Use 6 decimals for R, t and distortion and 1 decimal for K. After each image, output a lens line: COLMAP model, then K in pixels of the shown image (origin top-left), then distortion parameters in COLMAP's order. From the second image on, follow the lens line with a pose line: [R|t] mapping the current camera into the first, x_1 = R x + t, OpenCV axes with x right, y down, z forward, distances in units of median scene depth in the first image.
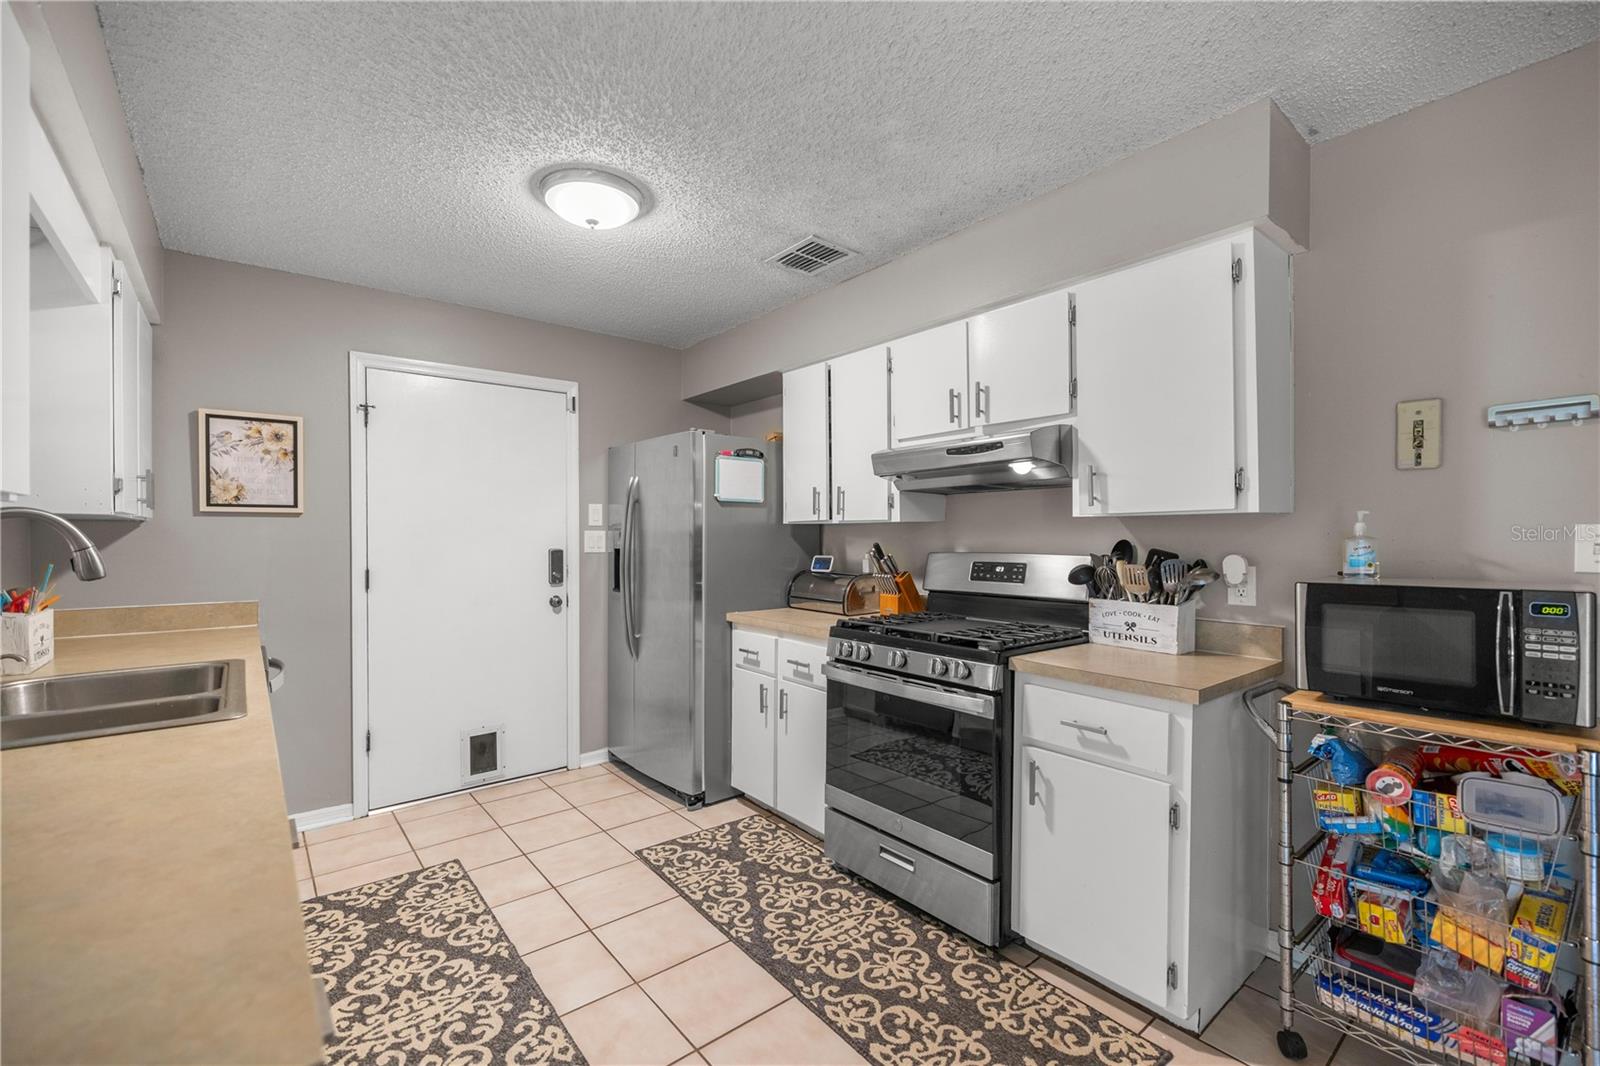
lens RADIAL K [[686.1, 0, 814.8], [0, 686.1, 533.4], [0, 0, 1]] dist [0.001480, -0.000277]
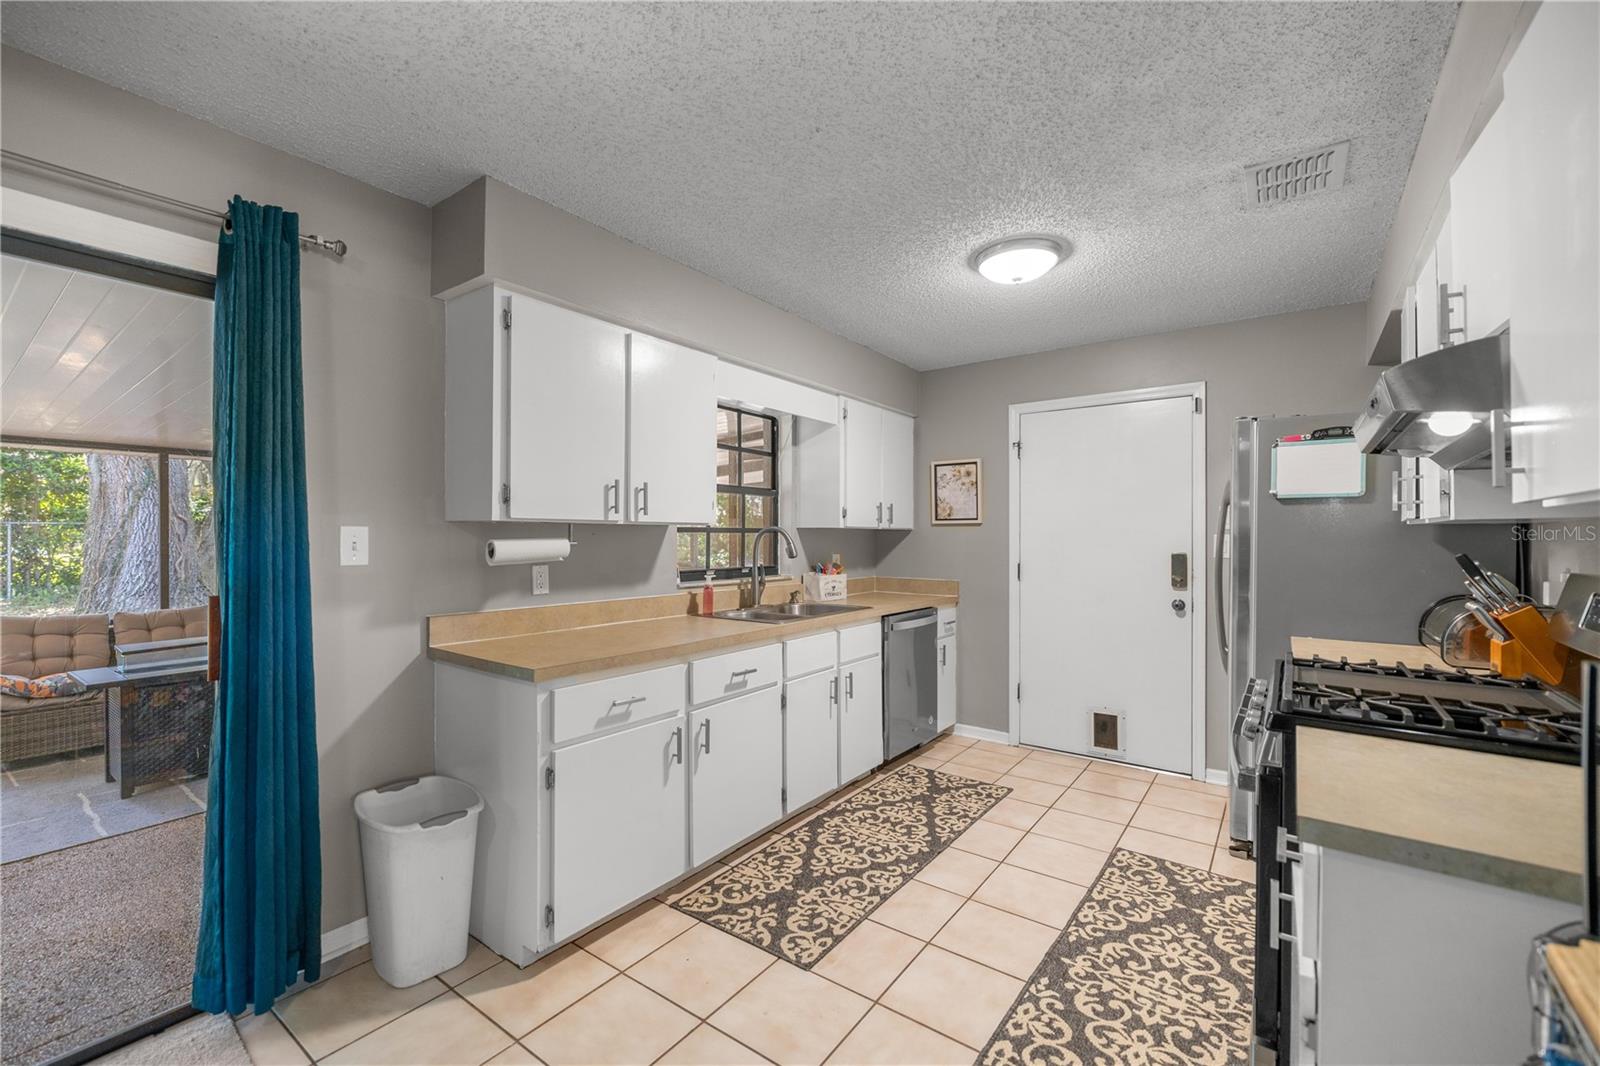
lens RADIAL K [[684.5, 0, 775.1], [0, 684.5, 527.5], [0, 0, 1]] dist [0.000820, 0.000079]
pose [[0.204534, -0.013145, -0.978771, 0.702891], [-0.001865, 0.999903, -0.013819, 0.000188], [0.978858, 0.004652, 0.204490, 0.315261]]
